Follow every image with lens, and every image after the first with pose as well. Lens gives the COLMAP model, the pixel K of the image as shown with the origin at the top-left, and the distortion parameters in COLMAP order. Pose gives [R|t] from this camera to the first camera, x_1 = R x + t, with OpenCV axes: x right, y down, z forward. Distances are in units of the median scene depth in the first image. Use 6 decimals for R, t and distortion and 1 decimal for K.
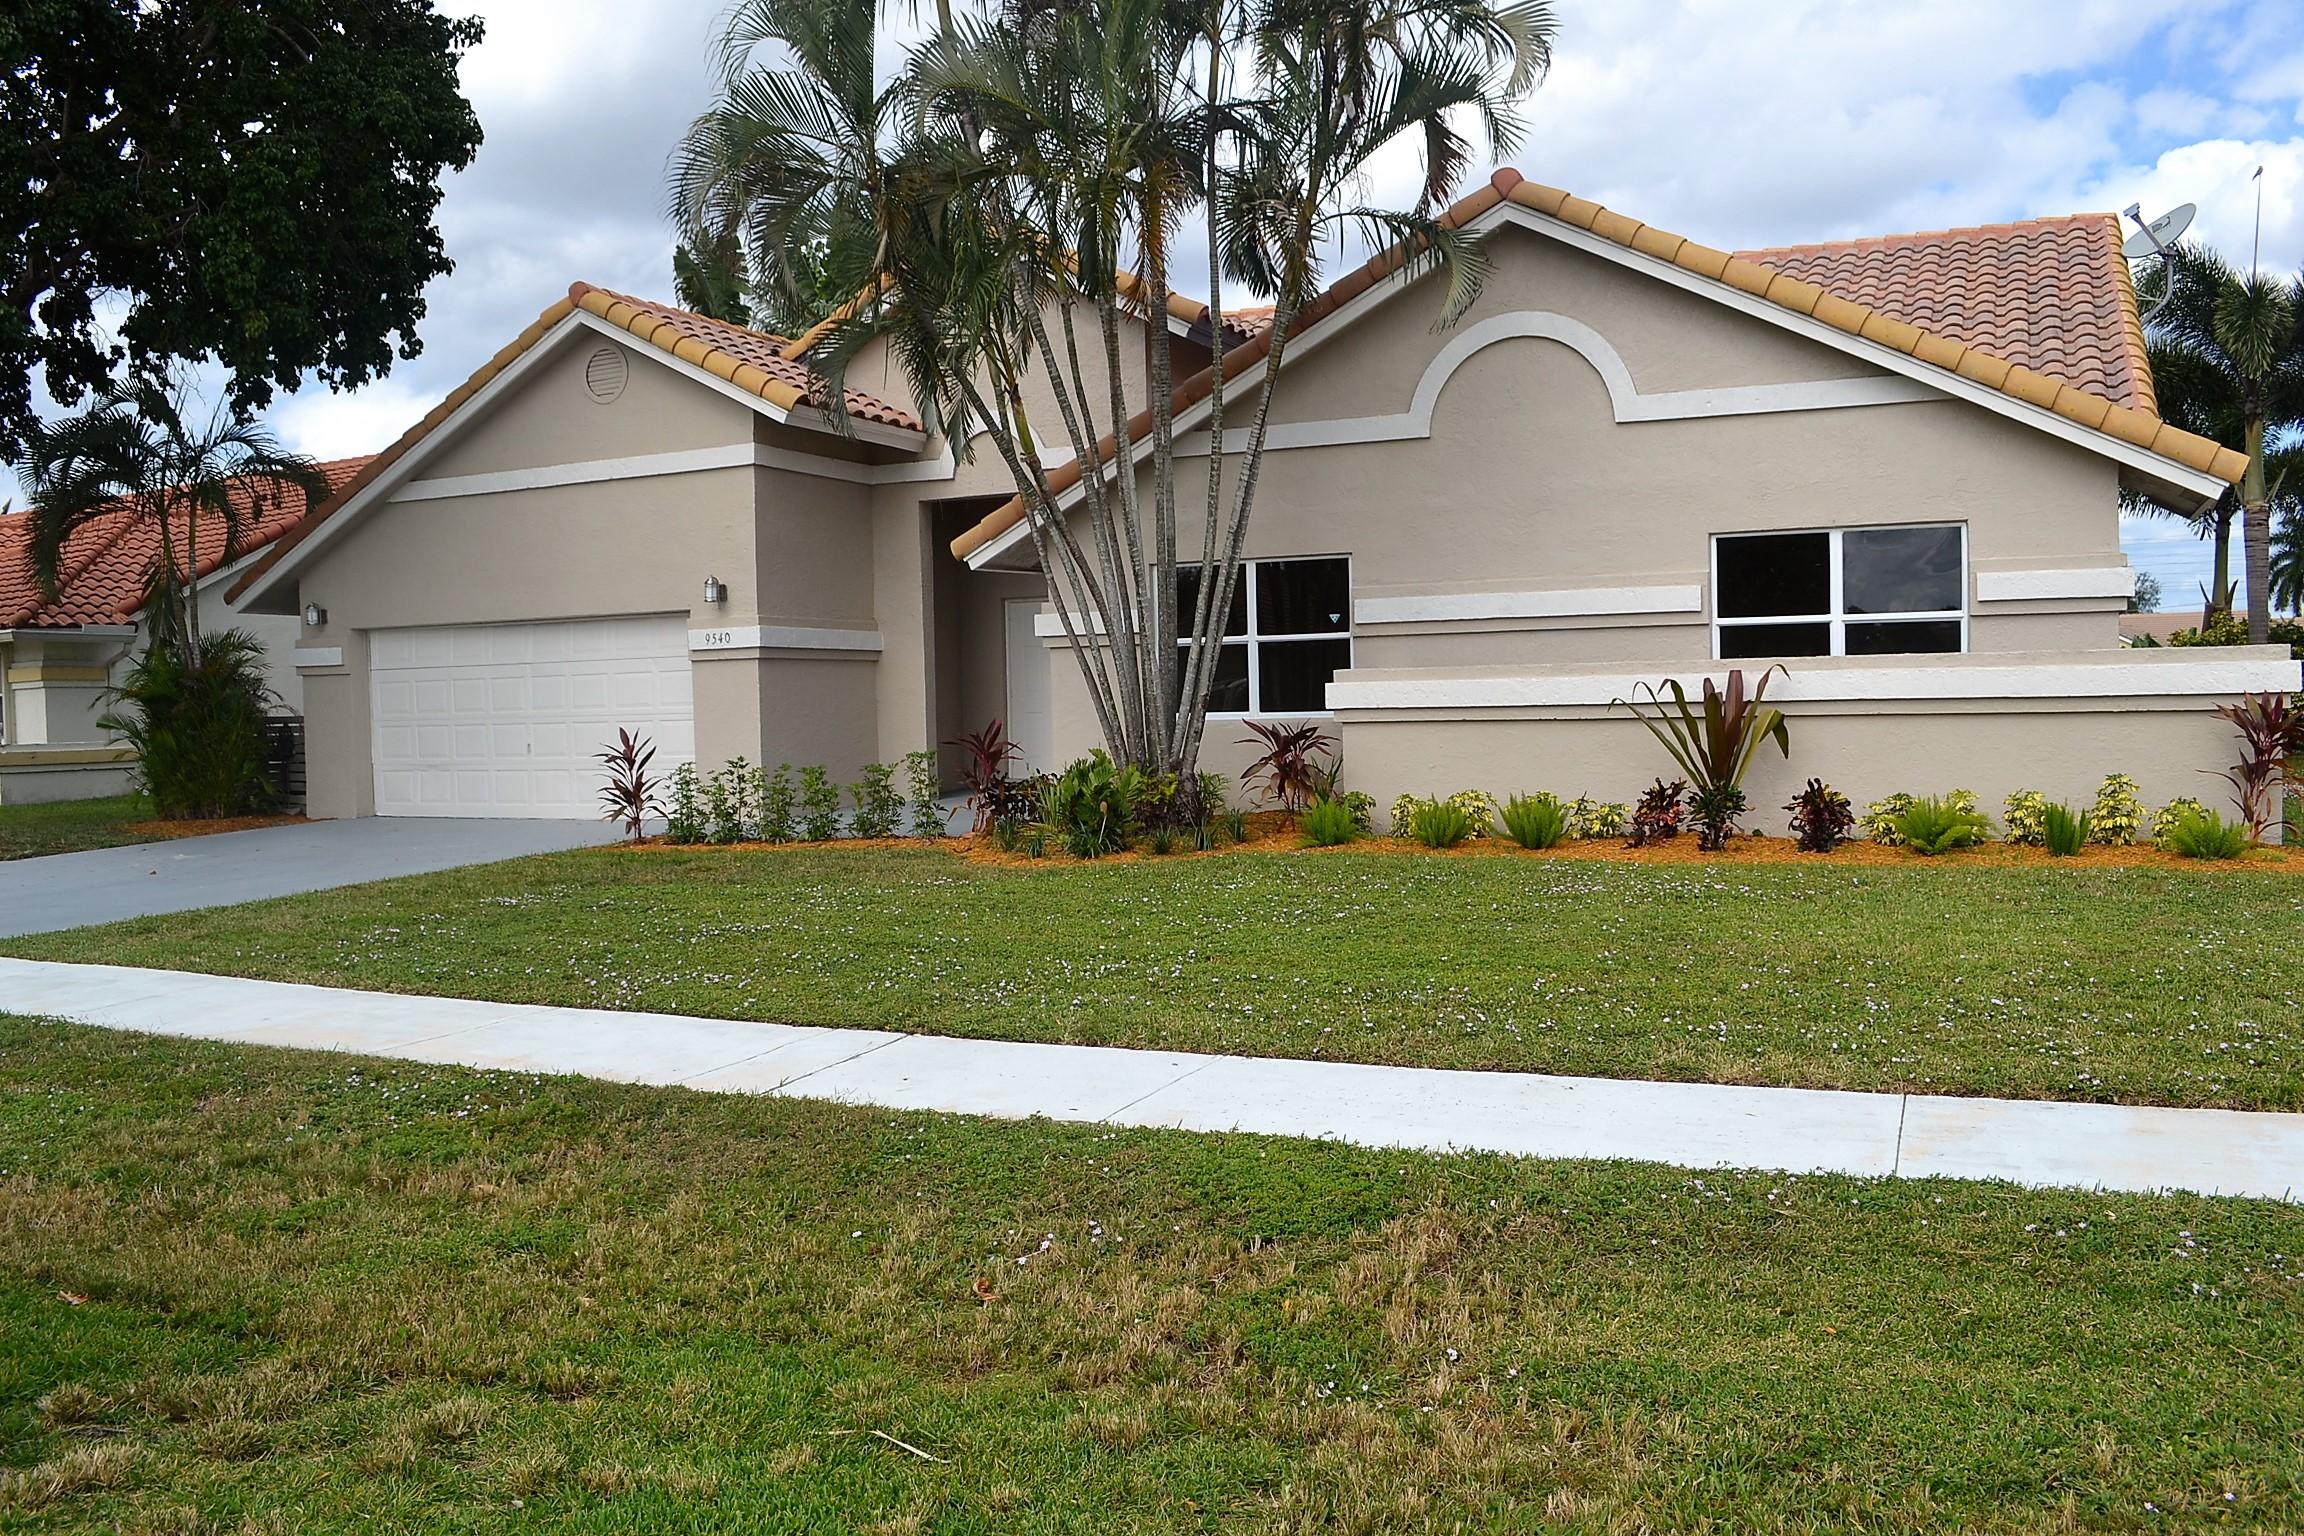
lens RADIAL K [[1861.3, 0, 1152.0], [0, 1861.3, 768.0], [0, 0, 1]] dist [-0.084067, 0.022442]
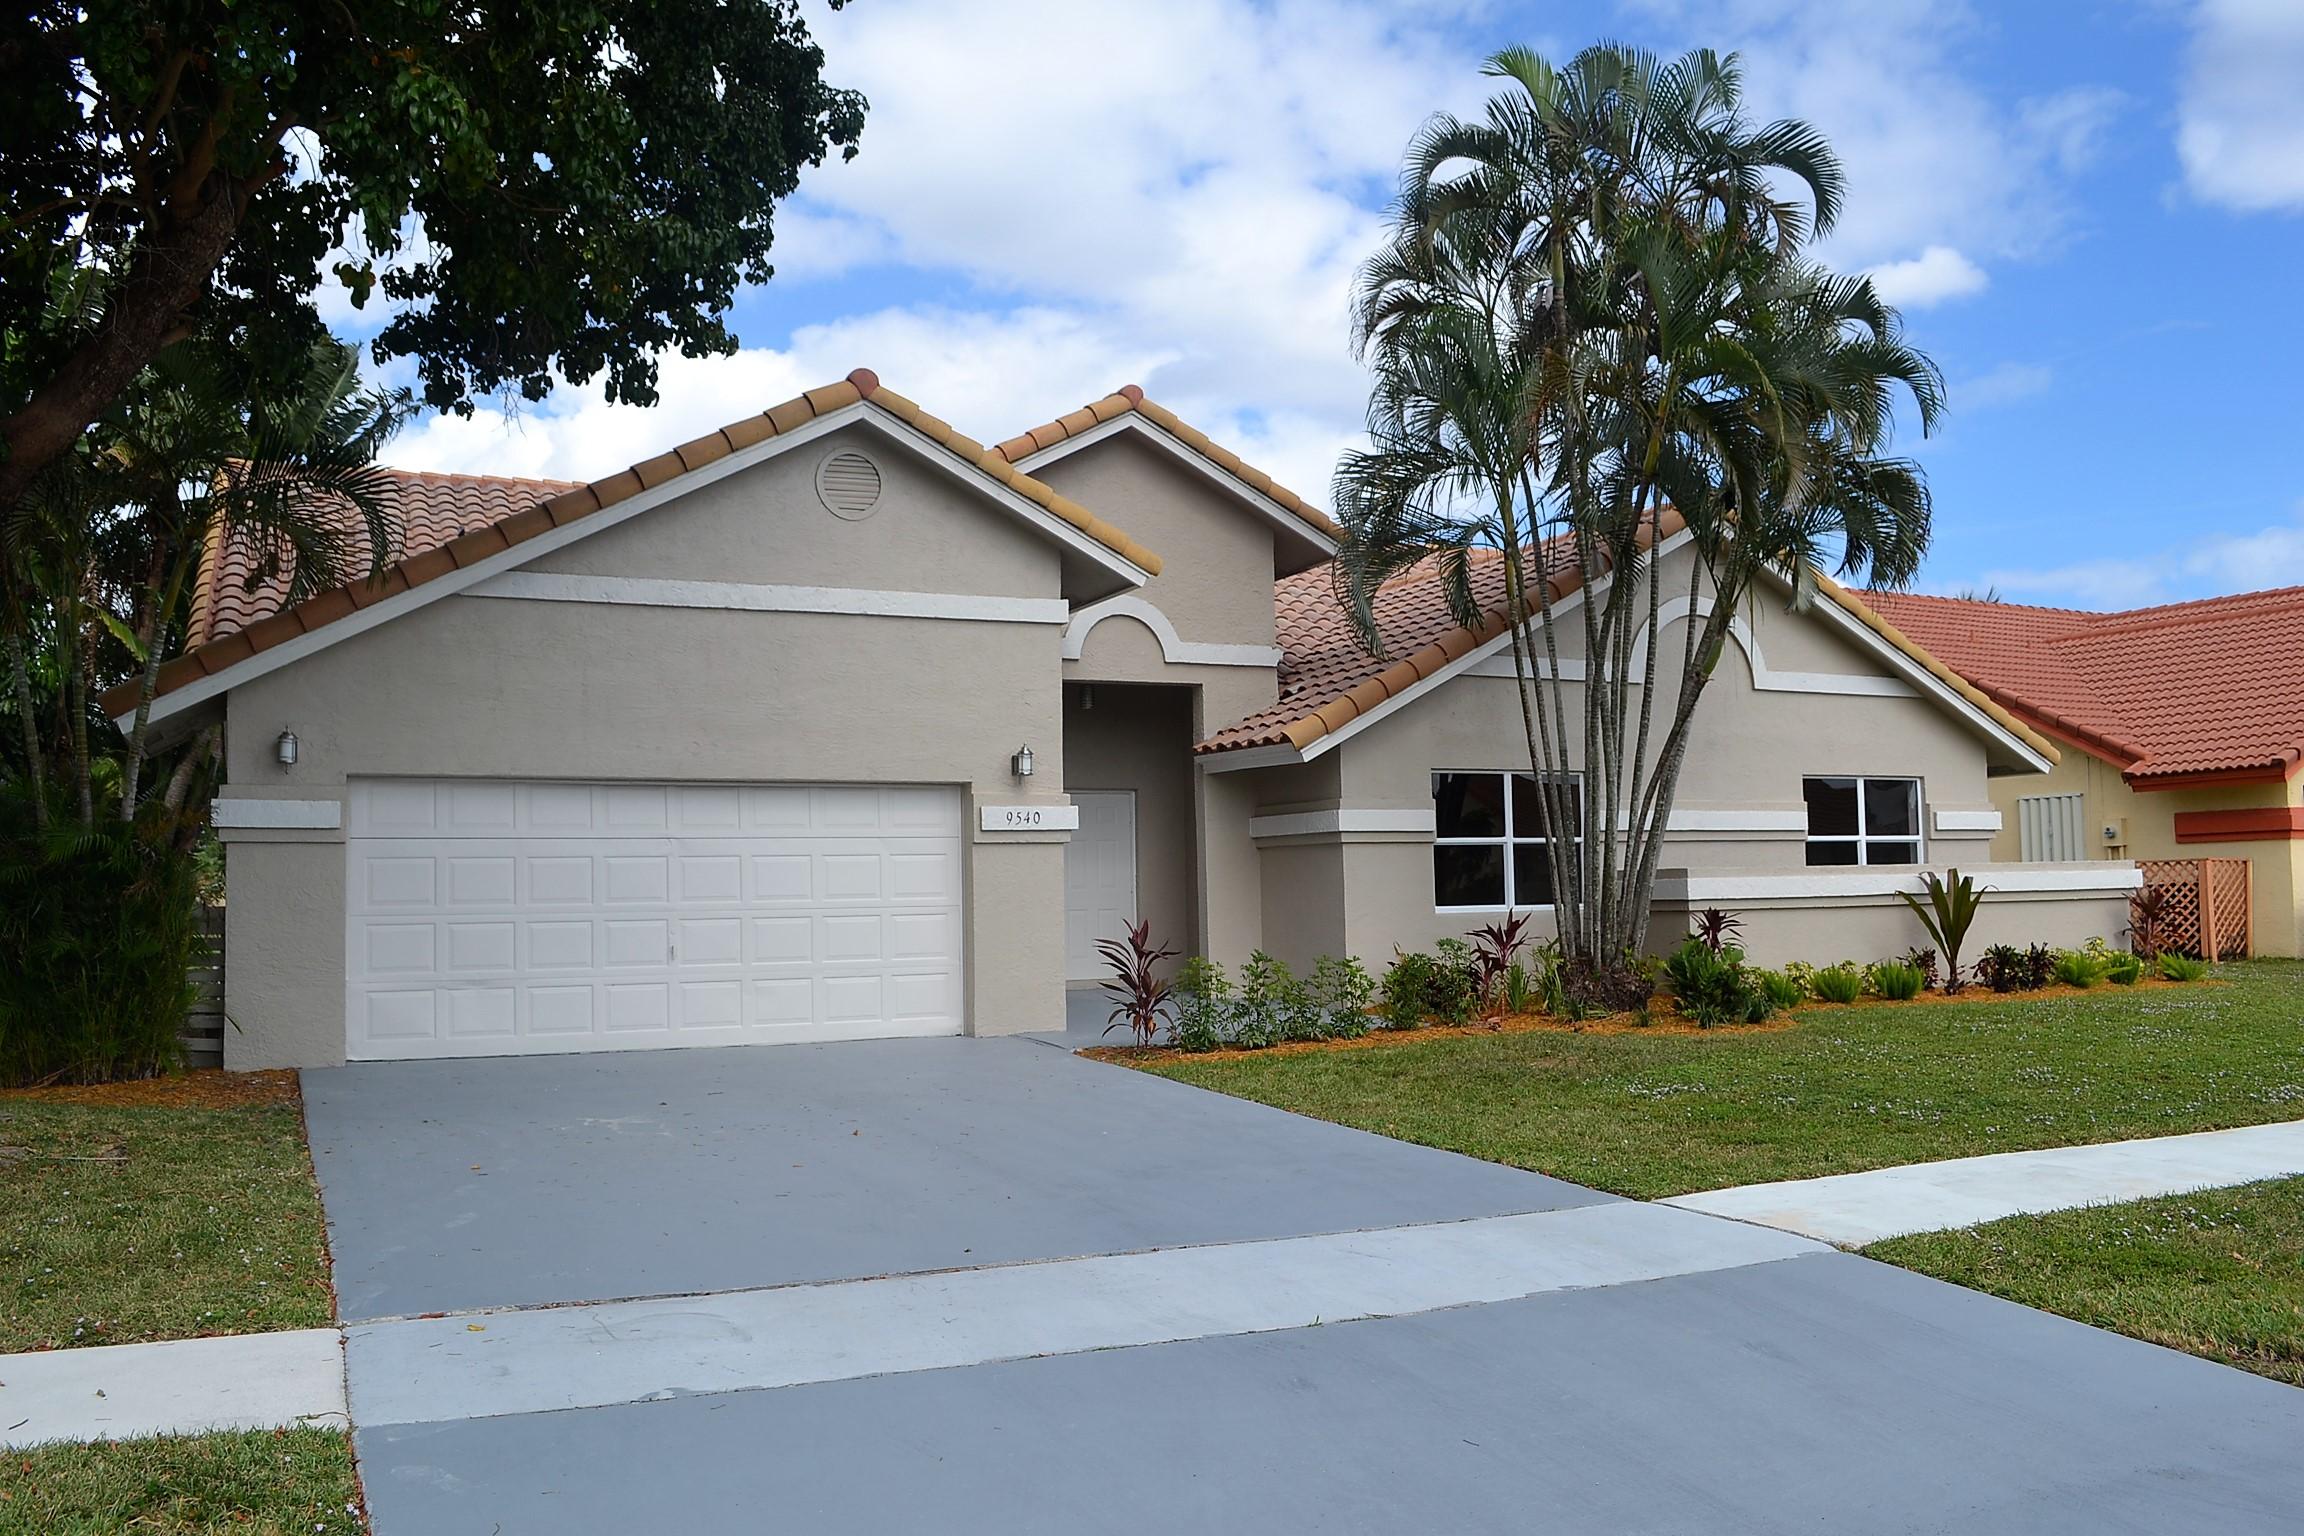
lens RADIAL K [[1861.3, 0, 1152.0], [0, 1861.3, 768.0], [0, 0, 1]] dist [-0.084067, 0.022442]
pose [[0.624027, 0.065663, 0.778639, -1.080428], [0.032110, 0.993467, -0.109513, 0.004302], [-0.780743, 0.093341, 0.617841, 0.517774]]
